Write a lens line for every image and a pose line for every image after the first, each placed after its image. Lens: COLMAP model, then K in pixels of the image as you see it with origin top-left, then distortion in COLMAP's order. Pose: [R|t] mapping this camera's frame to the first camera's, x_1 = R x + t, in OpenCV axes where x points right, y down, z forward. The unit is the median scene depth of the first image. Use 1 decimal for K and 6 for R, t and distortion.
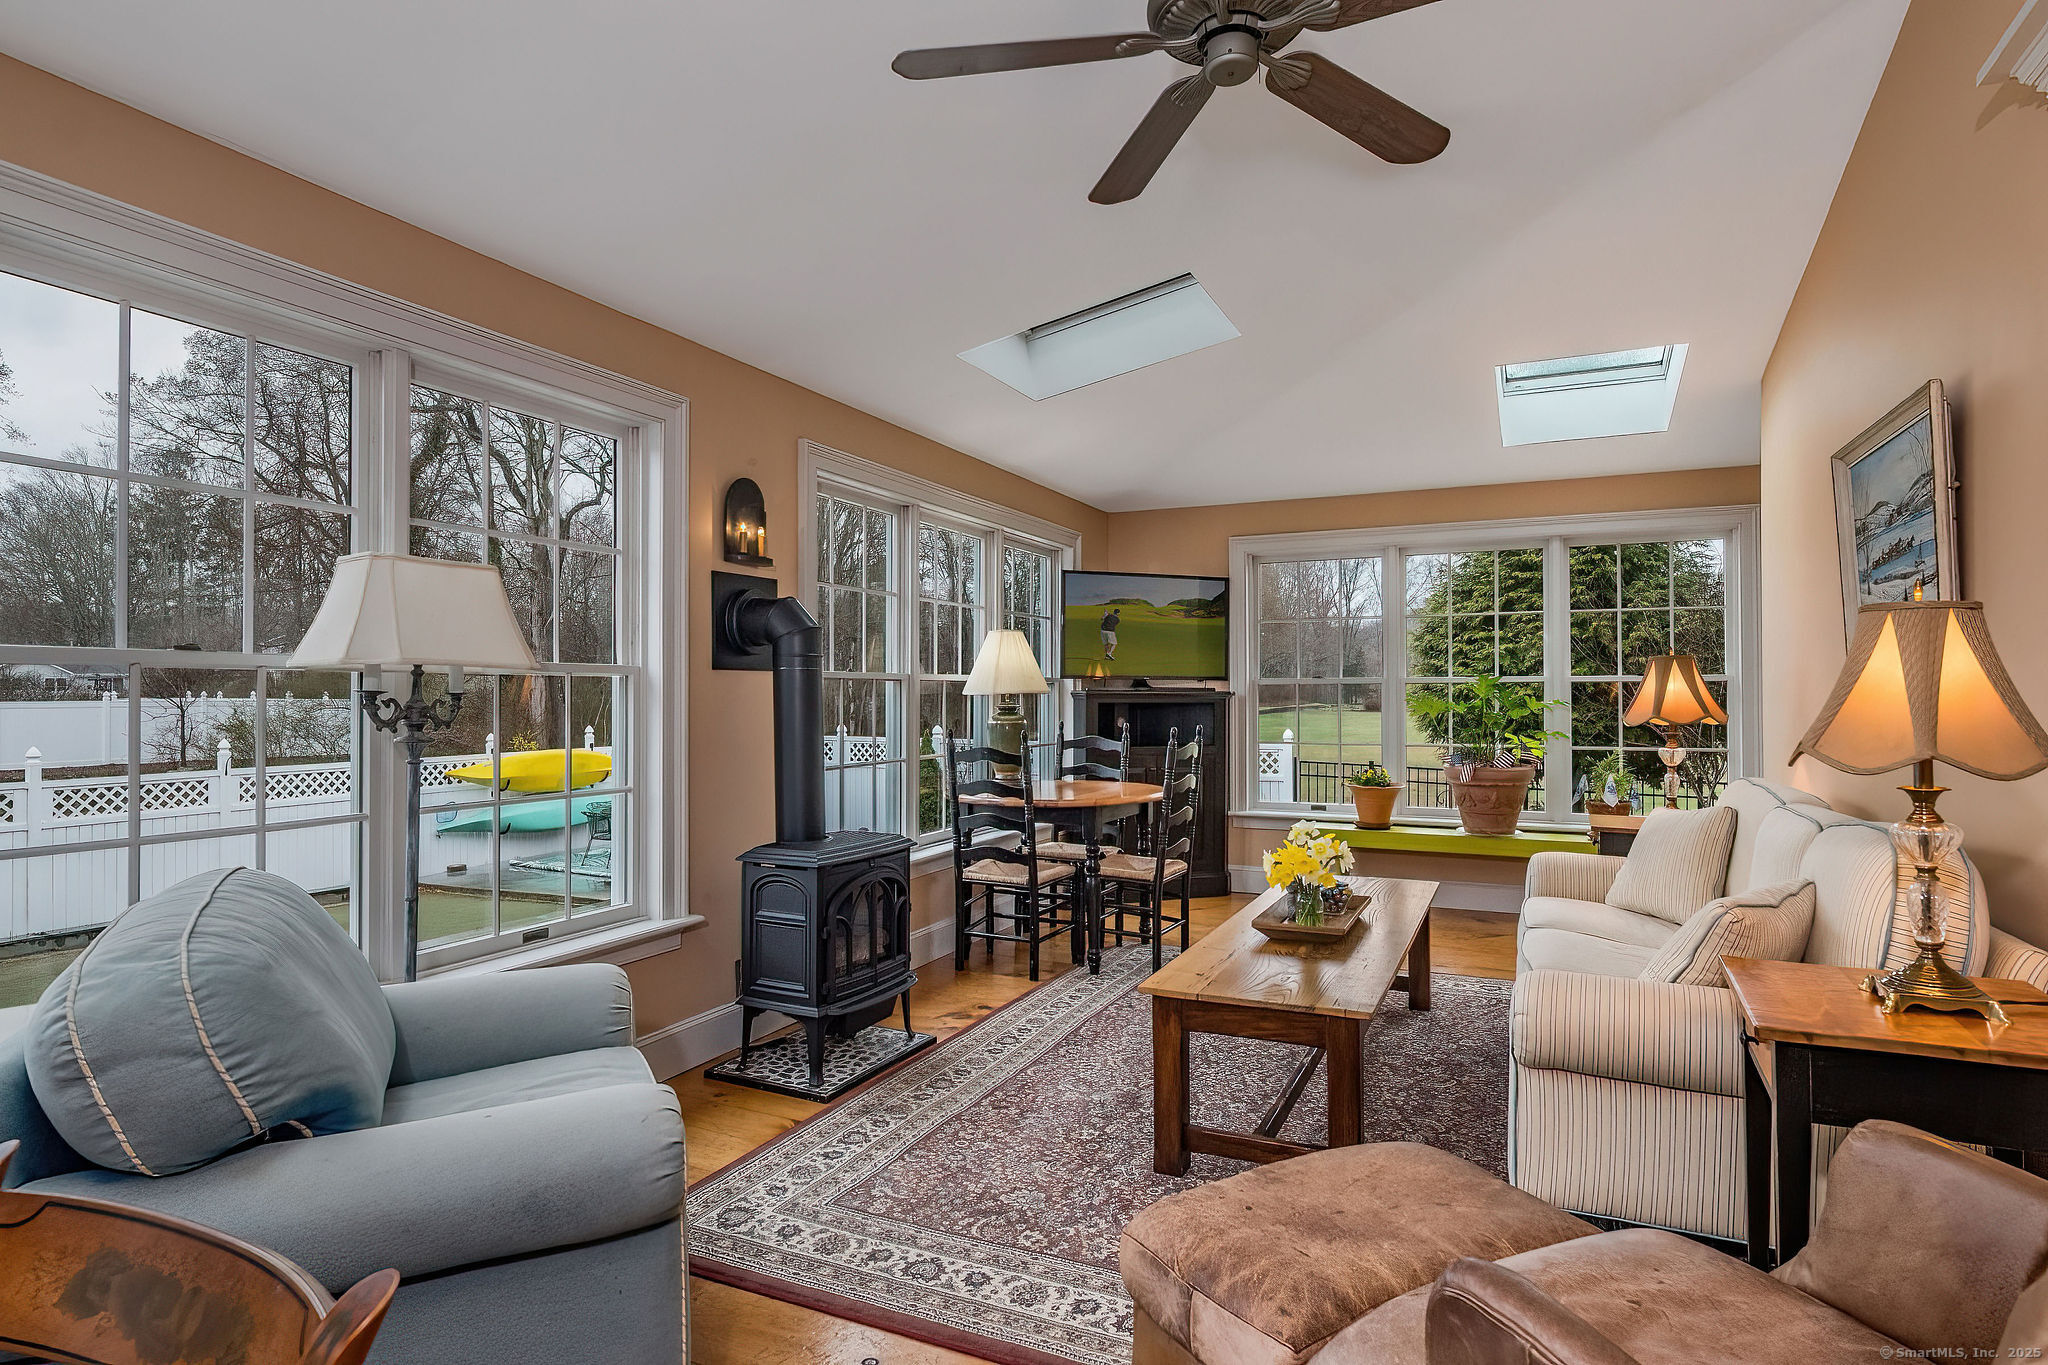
lens RADIAL K [[1108.9, 0, 1024.2], [0, 1108.9, 675.1], [0, 0, 1]] dist [-0.001363, -0.000224]
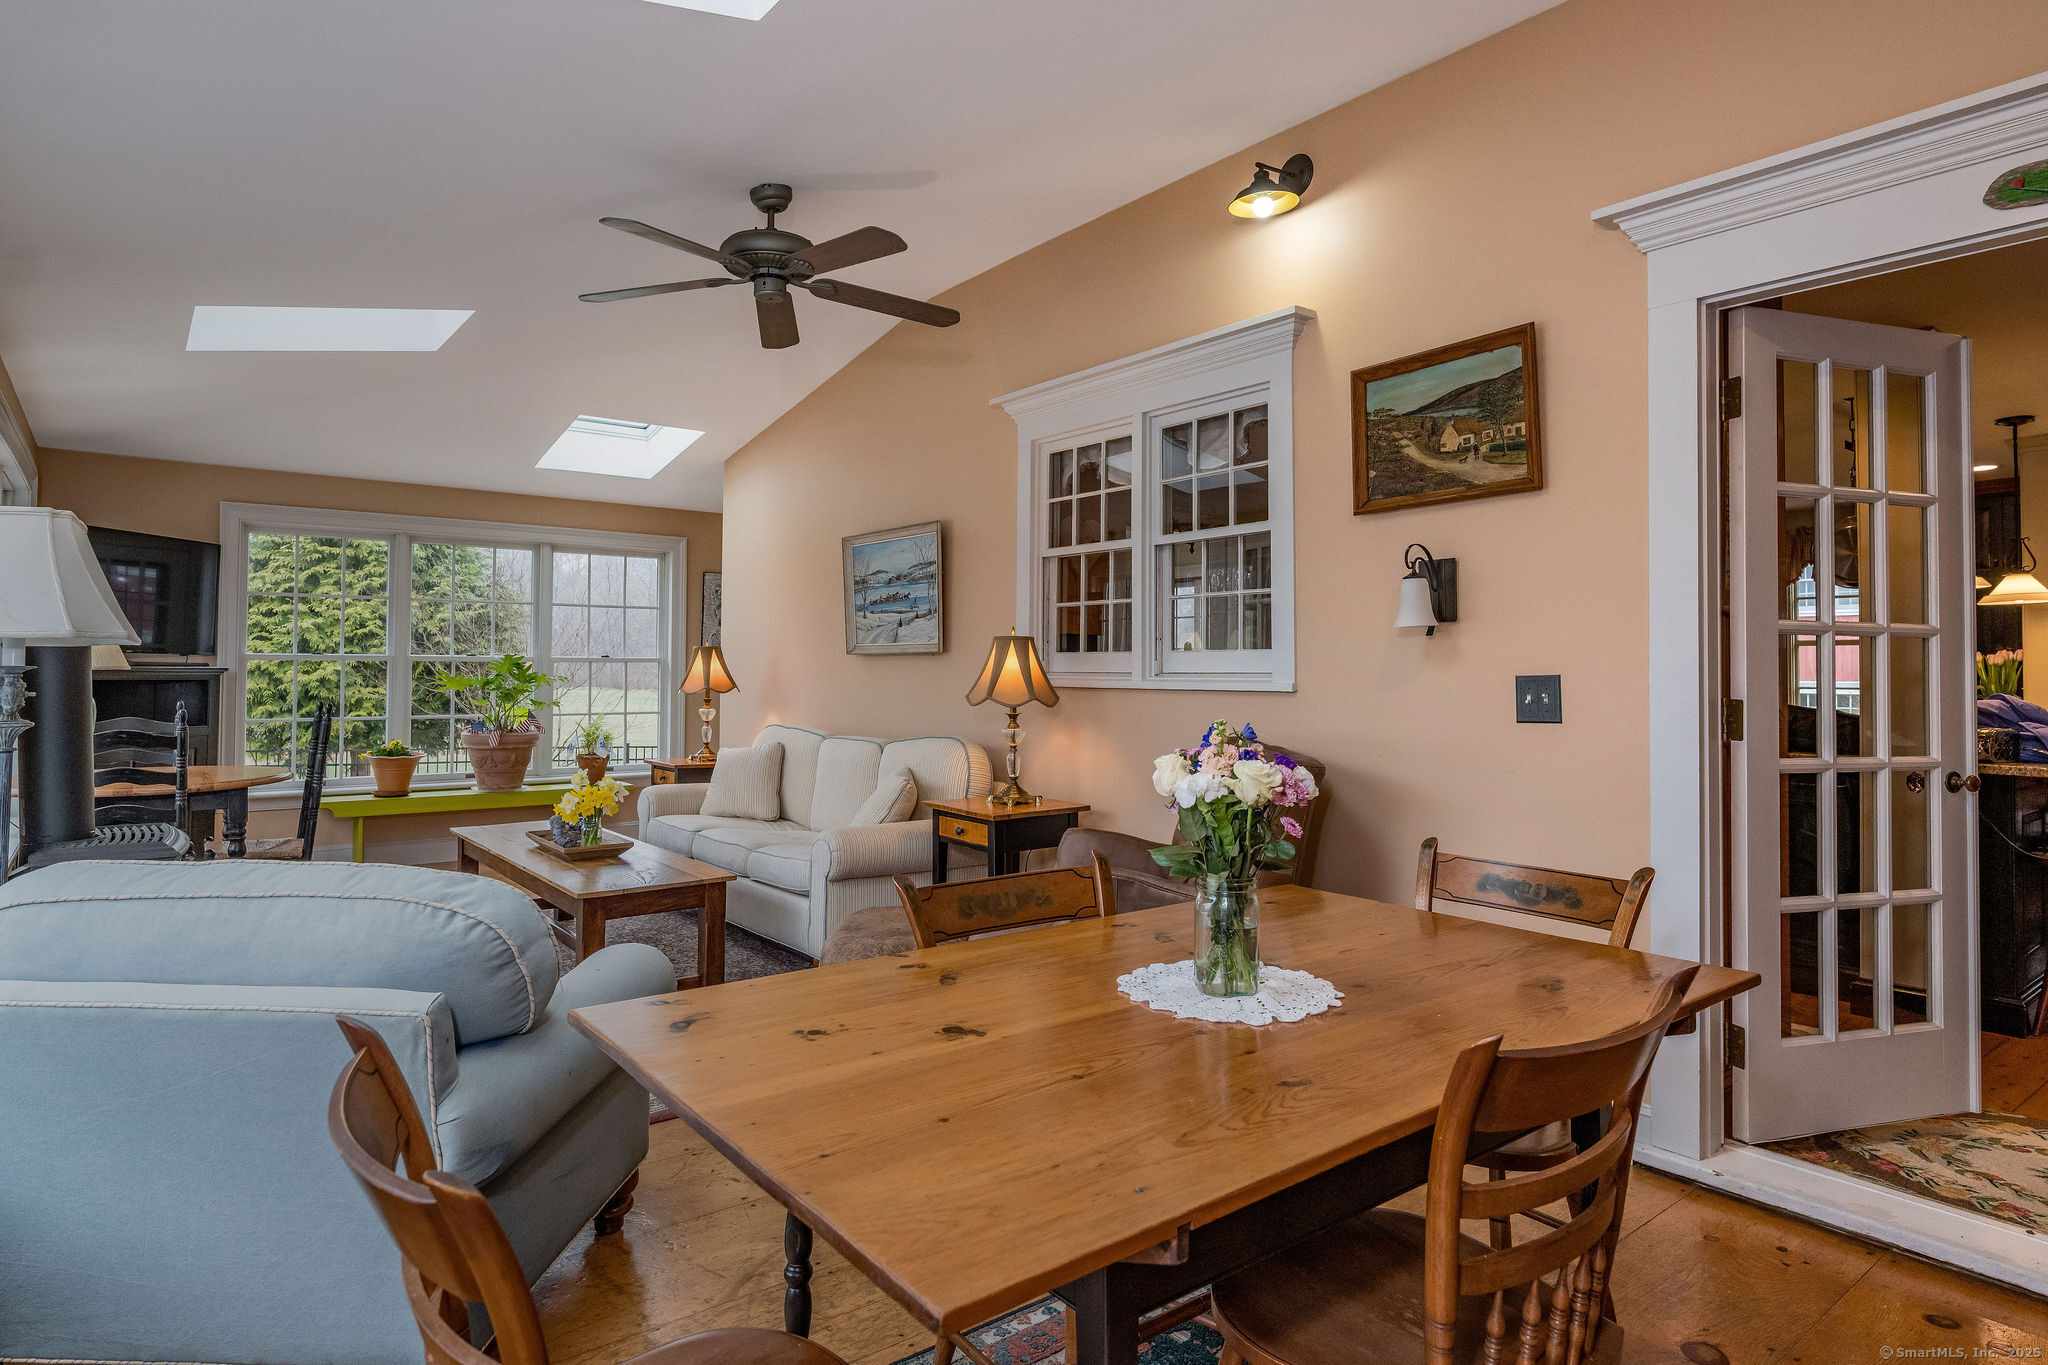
lens RADIAL K [[1108.9, 0, 1032.3], [0, 1108.9, 678.2], [0, 0, 1]] dist [-0.001363, -0.000224]
pose [[0.453021, -0.004491, 0.891489, -0.410417], [-0.018267, 0.999731, 0.014319, -0.003044], [-0.891313, -0.022771, 0.452817, -0.039944]]
